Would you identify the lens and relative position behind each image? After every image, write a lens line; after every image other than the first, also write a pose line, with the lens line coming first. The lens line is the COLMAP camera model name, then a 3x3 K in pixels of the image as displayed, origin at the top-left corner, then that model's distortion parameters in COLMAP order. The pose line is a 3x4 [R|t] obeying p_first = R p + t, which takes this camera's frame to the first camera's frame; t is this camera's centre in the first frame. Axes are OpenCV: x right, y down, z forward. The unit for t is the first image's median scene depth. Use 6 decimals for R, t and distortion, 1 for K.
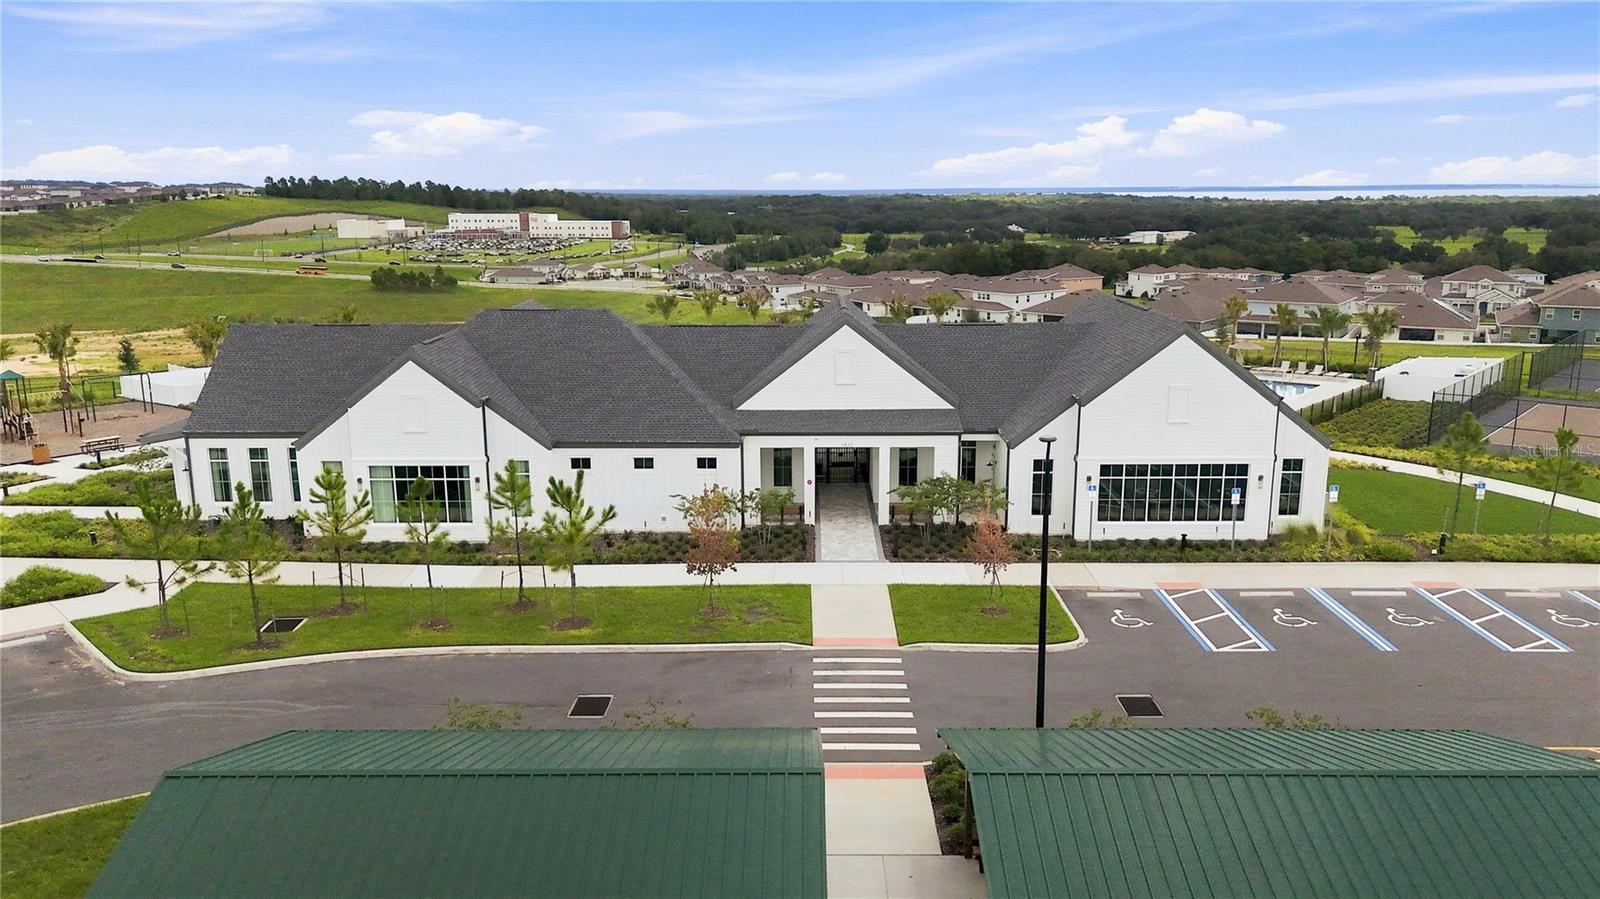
lens RADIAL K [[1176.6, 0, 800.0], [0, 1176.6, 449.5], [0, 0, 1]] dist [0.084113, -0.095384]
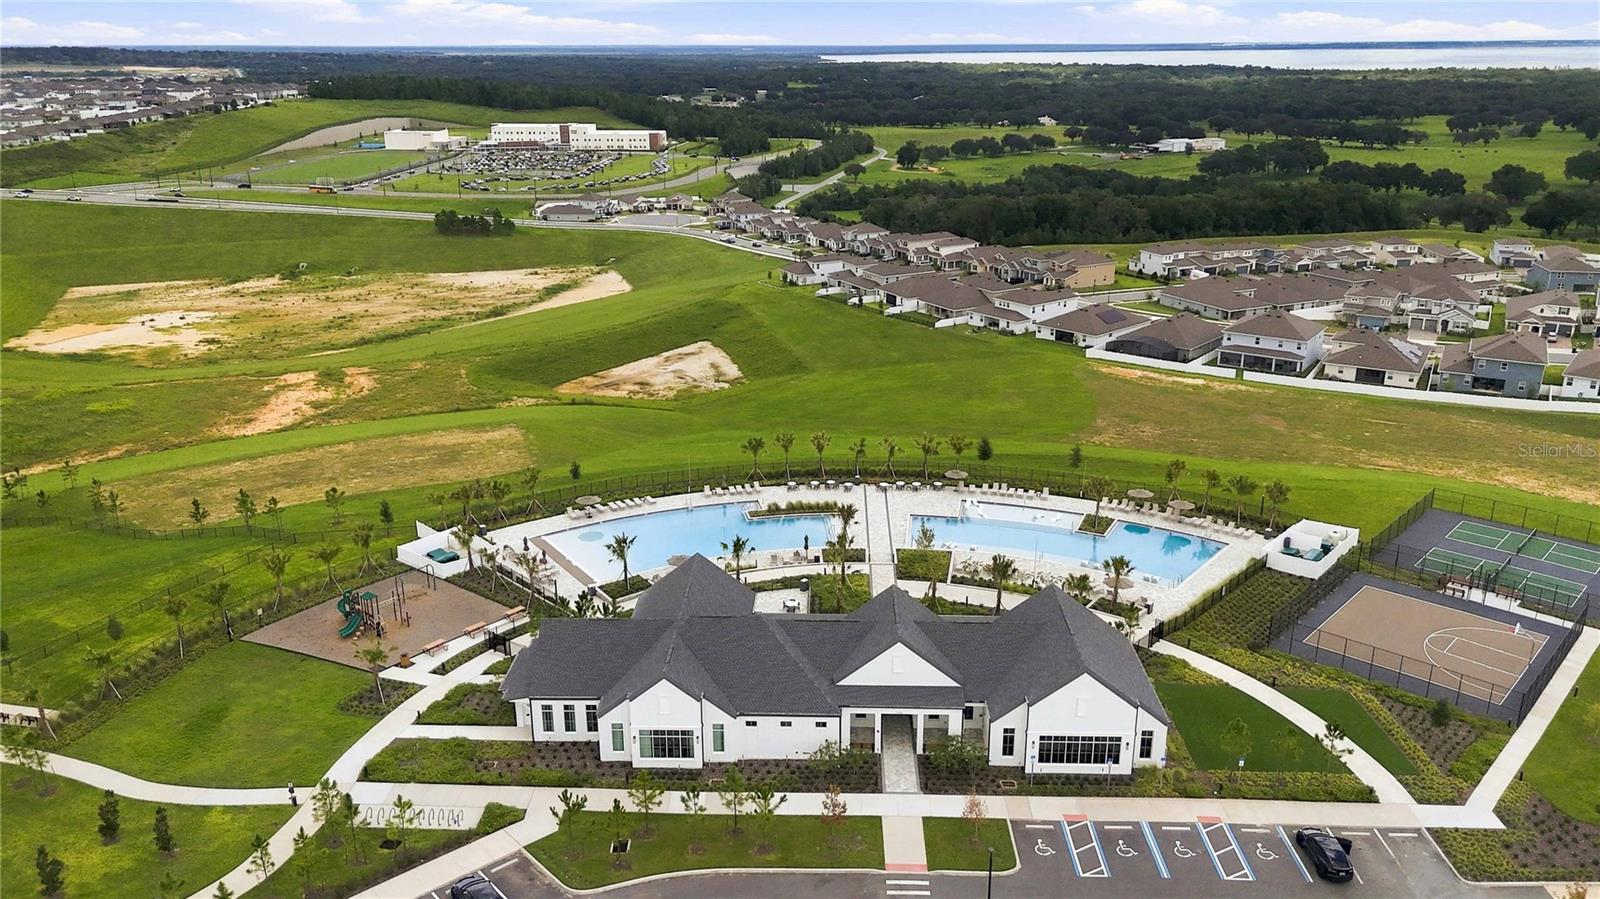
lens RADIAL K [[1176.6, 0, 800.0], [0, 1176.6, 449.5], [0, 0, 1]] dist [0.084113, -0.095384]
pose [[0.999739, 0.007033, -0.021745, -0.073519], [-0.004513, 0.993491, 0.113820, -0.595376], [0.022404, -0.113692, 0.993263, -0.725692]]
